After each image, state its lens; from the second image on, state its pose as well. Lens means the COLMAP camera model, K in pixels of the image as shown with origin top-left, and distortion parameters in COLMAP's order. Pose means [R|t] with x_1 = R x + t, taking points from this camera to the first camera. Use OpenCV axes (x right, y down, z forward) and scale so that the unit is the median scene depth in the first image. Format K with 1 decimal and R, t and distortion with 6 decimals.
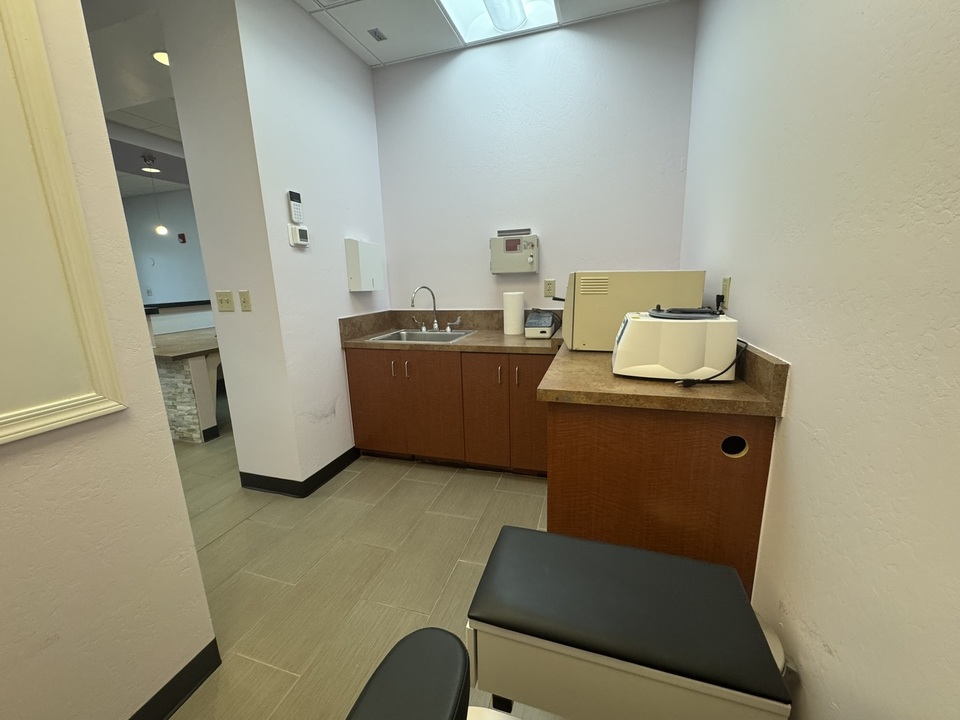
lens RADIAL K [[381.8, 0, 482.8], [0, 381.8, 361.3], [0, 0, 1]] dist [-0.003109, 0.000510]
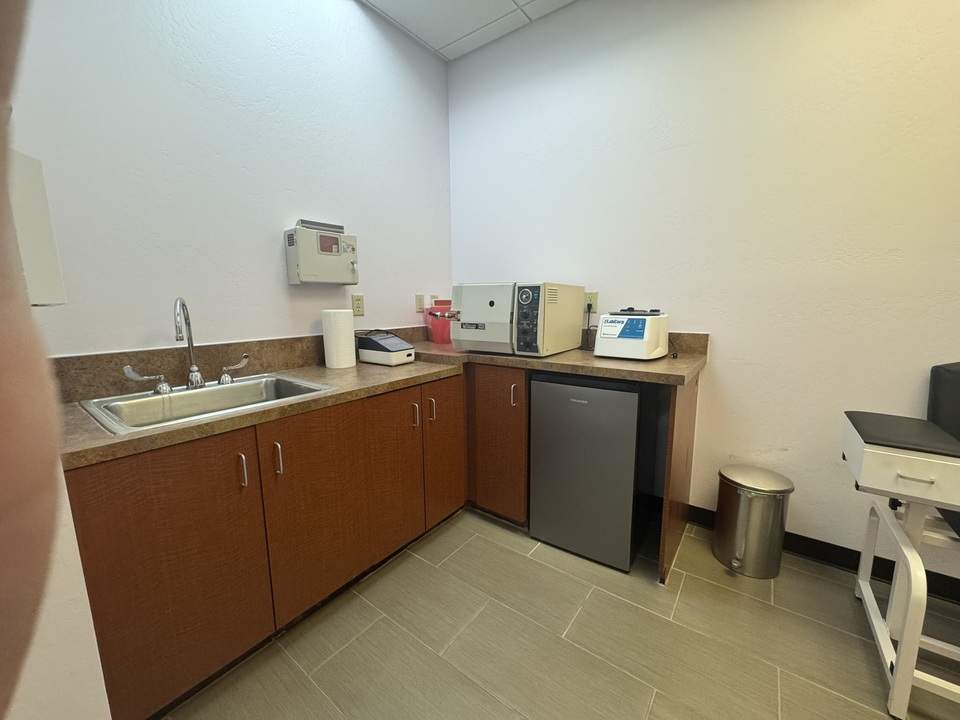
lens RADIAL K [[381.8, 0, 480.4], [0, 381.8, 358.0], [0, 0, 1]] dist [-0.003109, 0.000510]
pose [[0.340931, -0.119092, 0.932514, -0.495461], [0.199815, 0.978458, 0.051907, -0.071687], [-0.918608, 0.168634, 0.357383, 0.493245]]
